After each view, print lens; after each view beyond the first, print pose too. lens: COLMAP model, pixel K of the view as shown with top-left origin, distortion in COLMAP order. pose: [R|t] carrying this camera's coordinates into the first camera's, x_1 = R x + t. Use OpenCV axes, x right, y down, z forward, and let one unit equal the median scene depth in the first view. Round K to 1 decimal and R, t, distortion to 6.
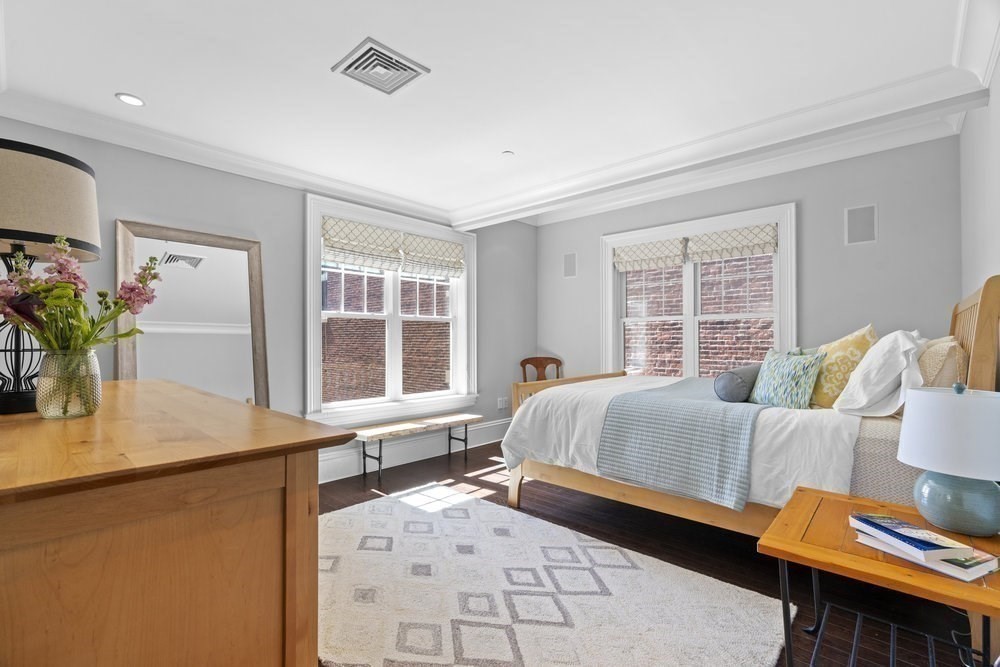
lens RADIAL K [[455.1, 0, 499.3], [0, 455.1, 338.0], [0, 0, 1]] dist [-0.002531, -0.000235]
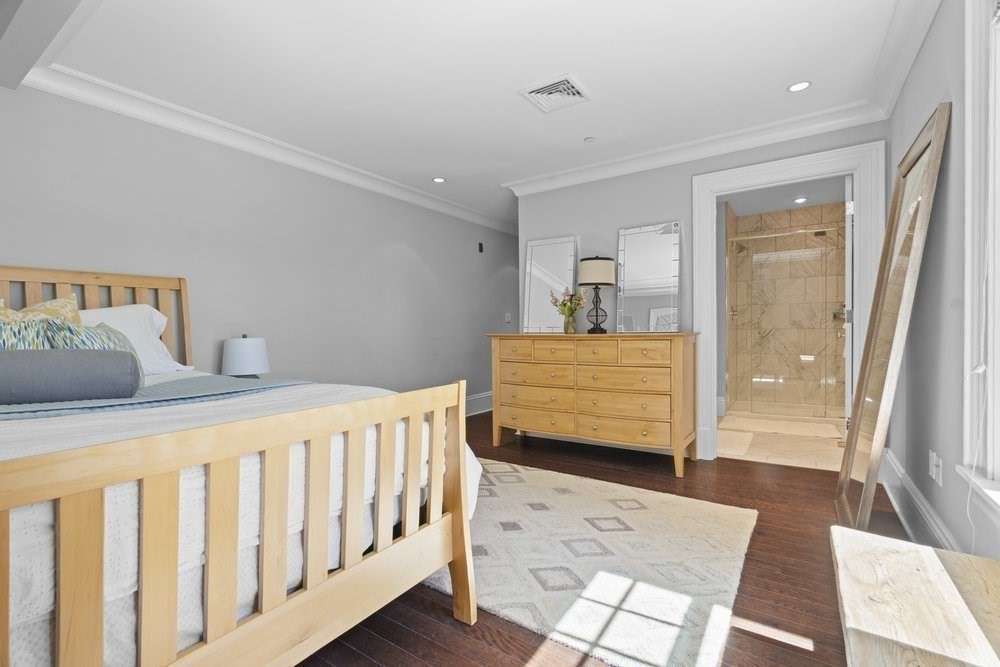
lens RADIAL K [[455.1, 0, 499.3], [0, 455.1, 338.0], [0, 0, 1]] dist [-0.002531, -0.000235]
pose [[-0.988960, 0.005571, -0.148078, 0.059844], [0.004340, 0.999953, 0.008638, 0.044454], [0.148119, 0.007900, -0.988938, 1.330512]]
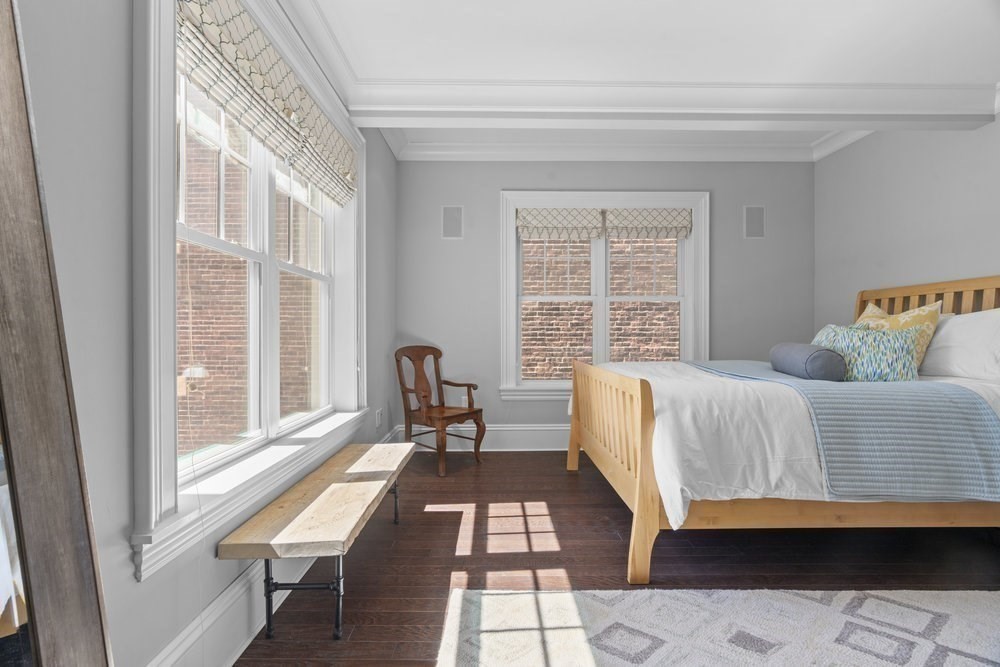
lens RADIAL K [[457.9, 0, 511.5], [0, 457.9, 333.8], [0, 0, 1]] dist [-0.001290, 0.008973]
pose [[0.717444, 0.002318, 0.696613, -0.453829], [-0.003179, 0.999995, -0.000054, 0.034701], [-0.696609, -0.002176, 0.717447, 0.602347]]
